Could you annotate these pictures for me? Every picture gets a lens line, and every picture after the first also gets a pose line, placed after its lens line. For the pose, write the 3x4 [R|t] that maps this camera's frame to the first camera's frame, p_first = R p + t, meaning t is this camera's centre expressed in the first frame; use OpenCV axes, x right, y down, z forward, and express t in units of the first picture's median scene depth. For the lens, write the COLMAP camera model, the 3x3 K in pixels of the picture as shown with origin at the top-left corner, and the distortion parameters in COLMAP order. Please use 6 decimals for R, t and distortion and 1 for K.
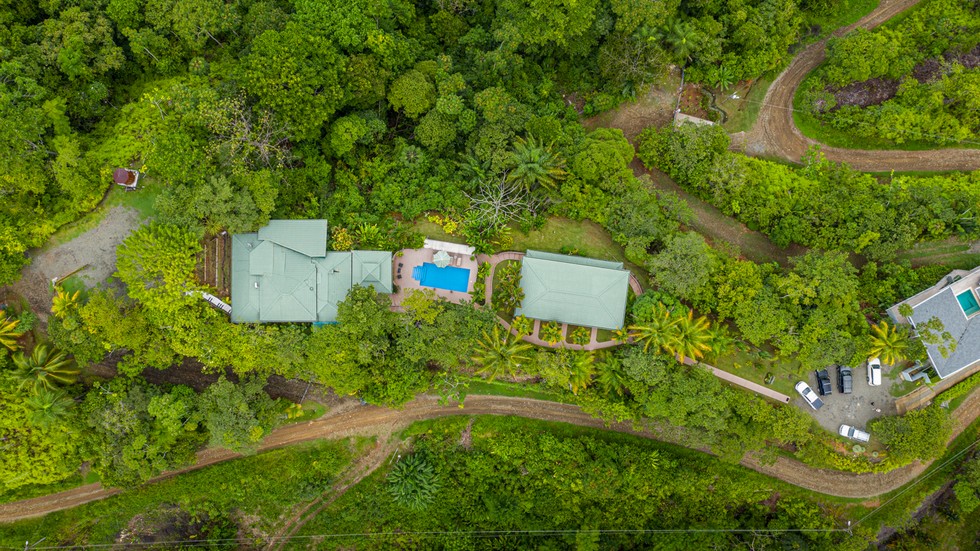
lens RADIAL K [[783.7, 0, 489.7], [0, 783.7, 275.4], [0, 0, 1]] dist [-0.002303, 0.004665]
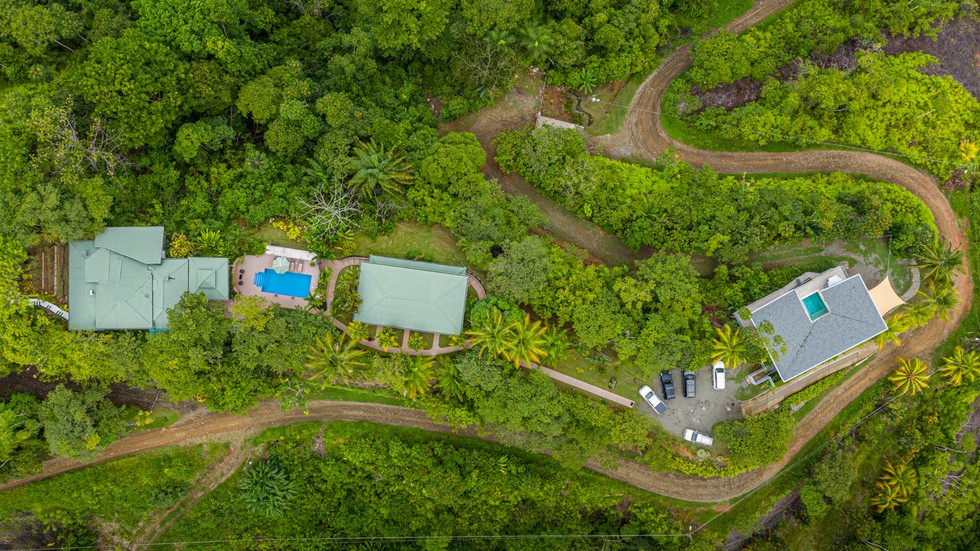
lens RADIAL K [[783.7, 0, 490.2], [0, 783.7, 274.8], [0, 0, 1]] dist [-0.002303, 0.004665]
pose [[0.999969, -0.006878, -0.003955, 0.198222], [0.006871, 0.999975, -0.001916, -0.004531], [0.003968, 0.001889, 0.999990, 0.003932]]
